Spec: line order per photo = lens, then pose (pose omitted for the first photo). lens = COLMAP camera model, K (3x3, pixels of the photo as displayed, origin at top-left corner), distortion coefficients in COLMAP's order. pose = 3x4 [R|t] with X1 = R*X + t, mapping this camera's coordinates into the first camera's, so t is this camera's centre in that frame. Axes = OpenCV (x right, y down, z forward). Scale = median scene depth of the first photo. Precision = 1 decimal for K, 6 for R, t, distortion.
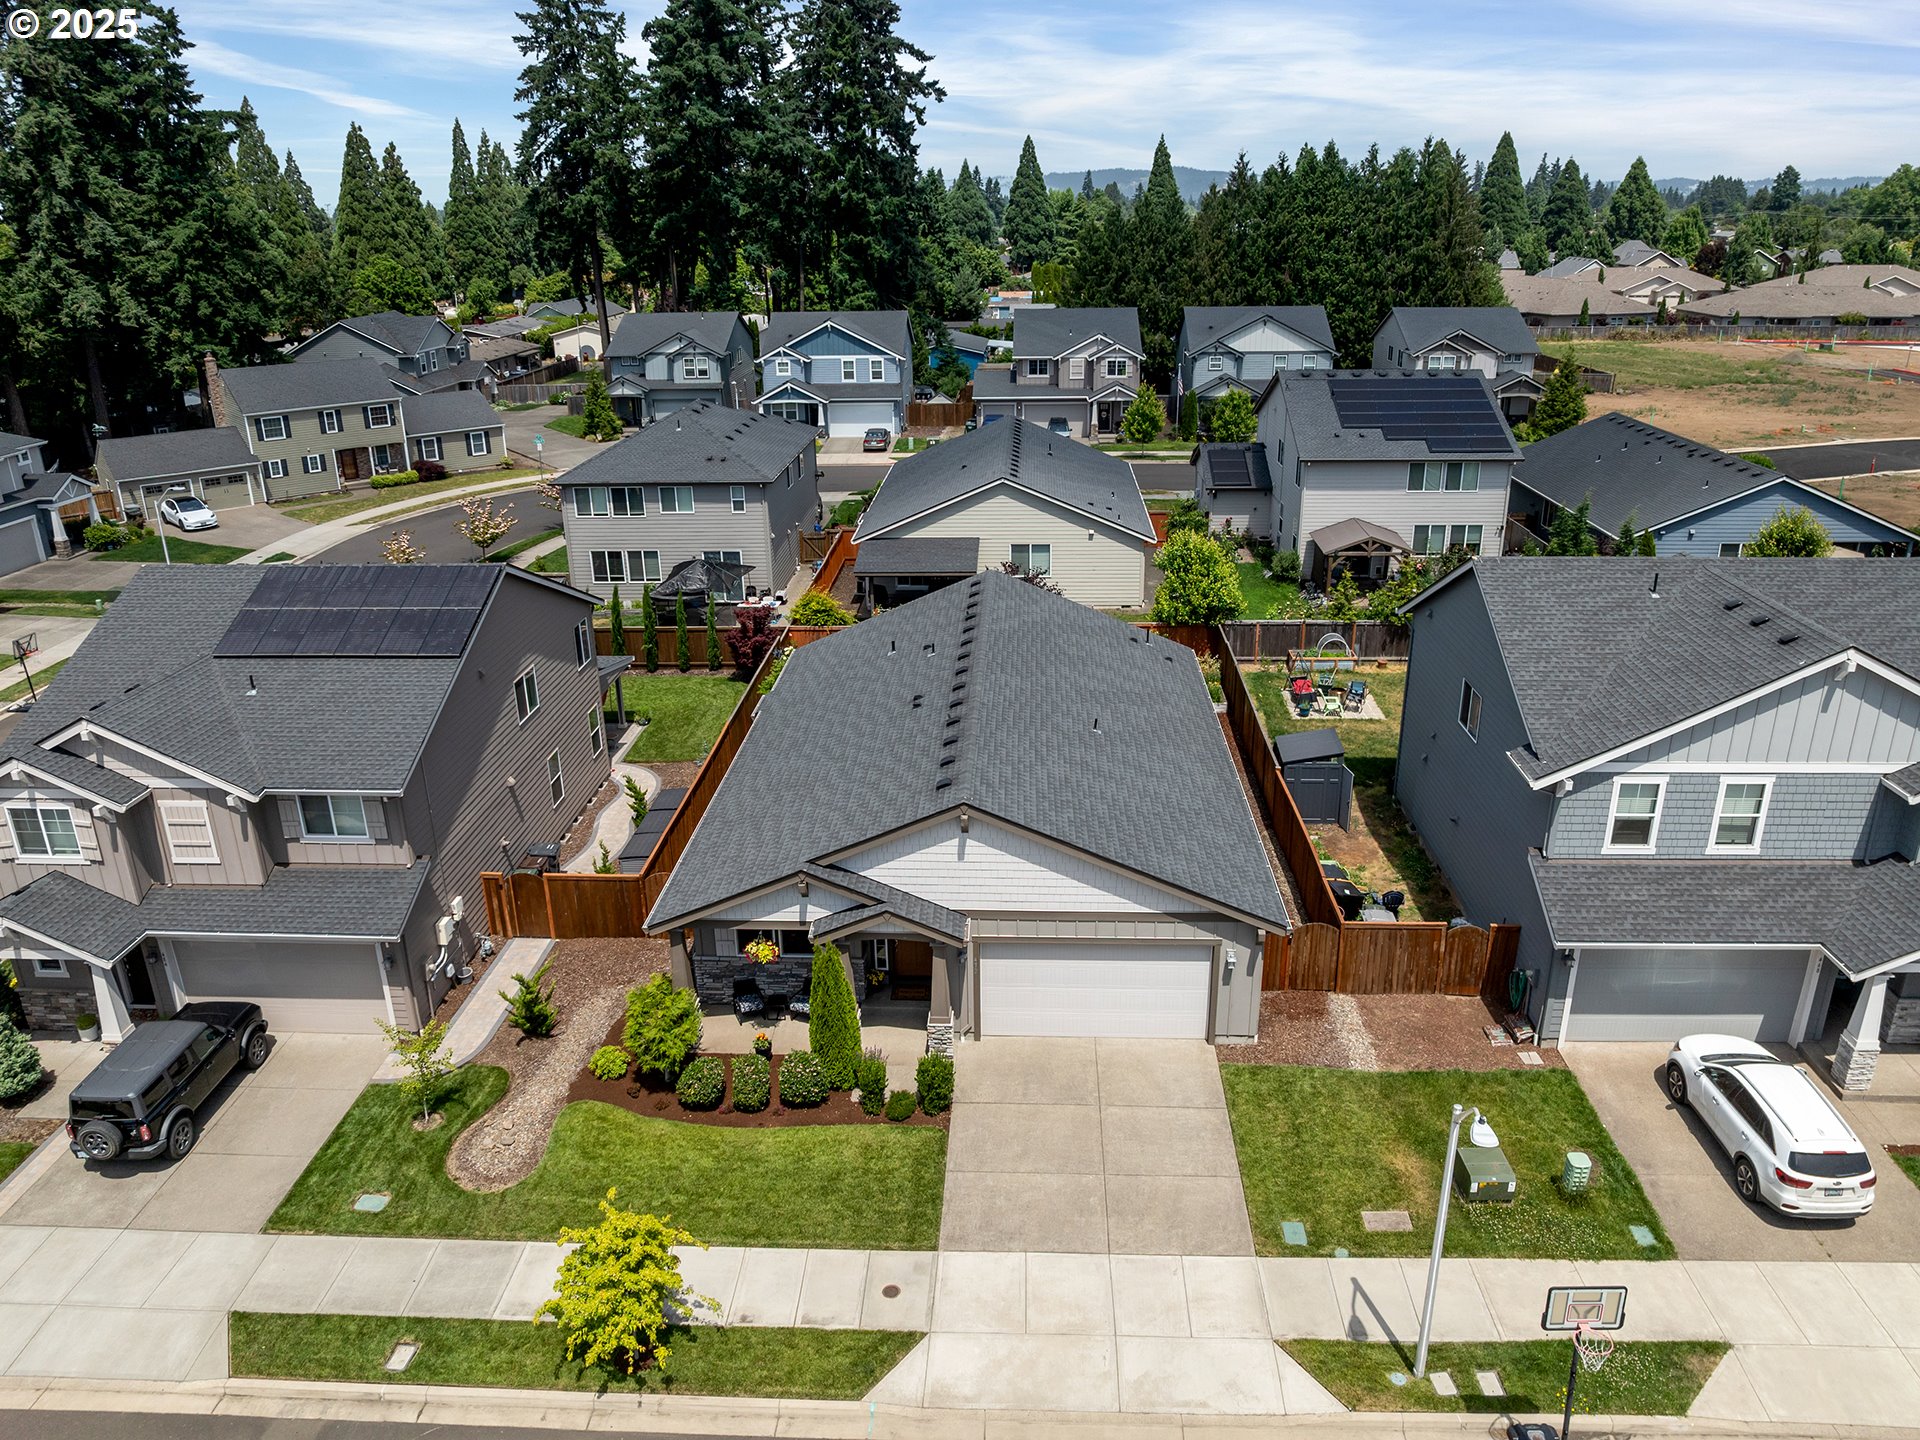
lens RADIAL K [[1448.2, 0, 968.1], [0, 1448.2, 768.7], [0, 0, 1]] dist [-0.003512, 0.001338]
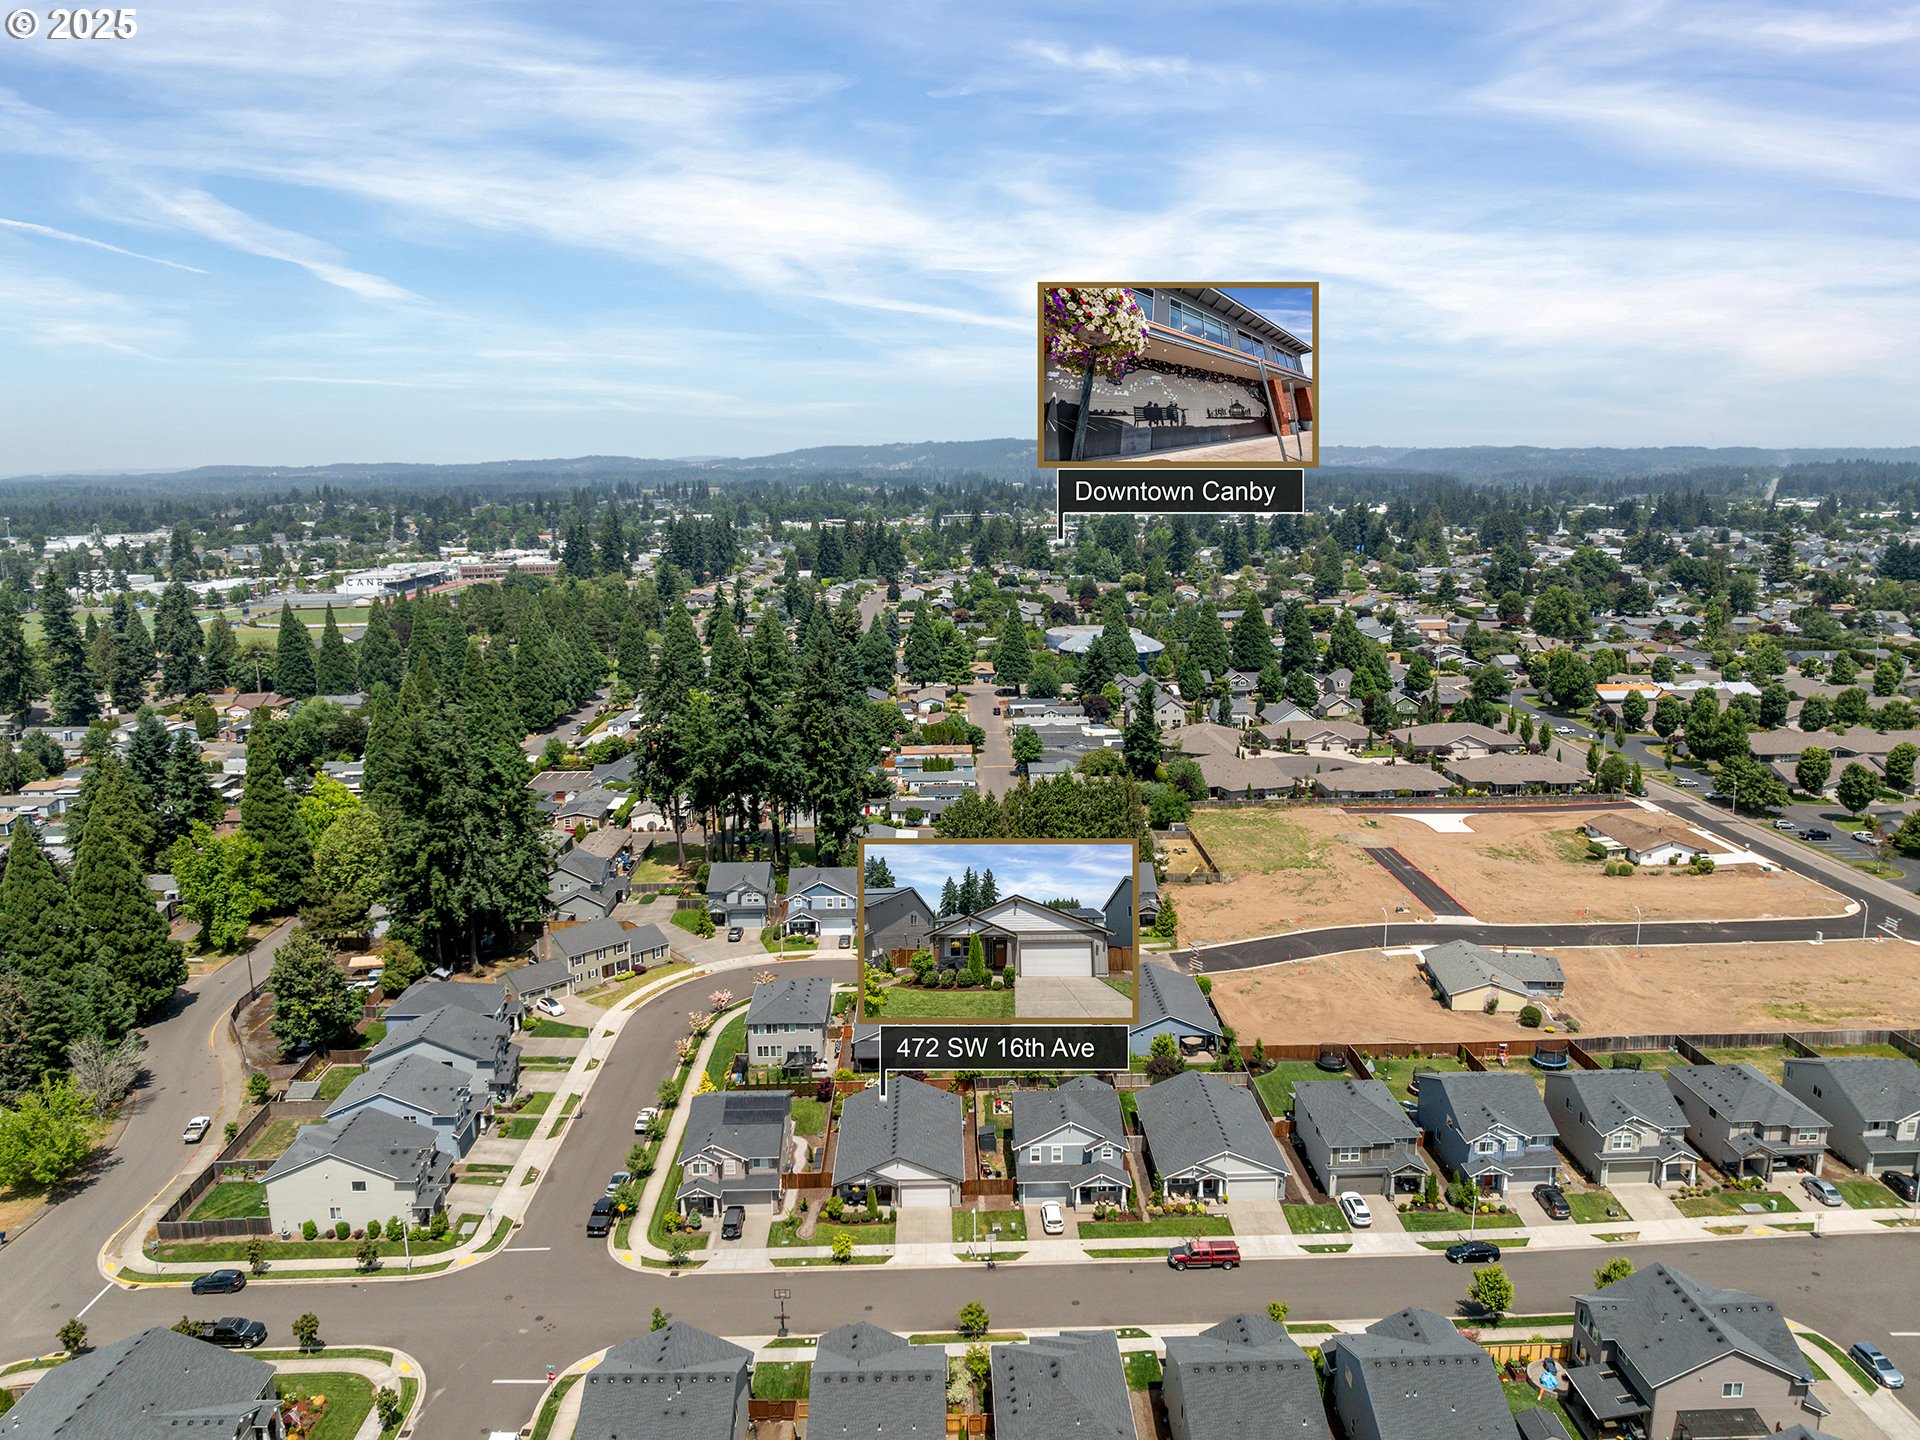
lens RADIAL K [[1448.2, 0, 968.1], [0, 1448.2, 768.7], [0, 0, 1]] dist [-0.003512, 0.001338]
pose [[0.997779, -0.014246, 0.065066, -0.035032], [0.024608, 0.986590, -0.161353, -0.255526], [-0.061895, 0.162596, 0.984750, -2.173782]]
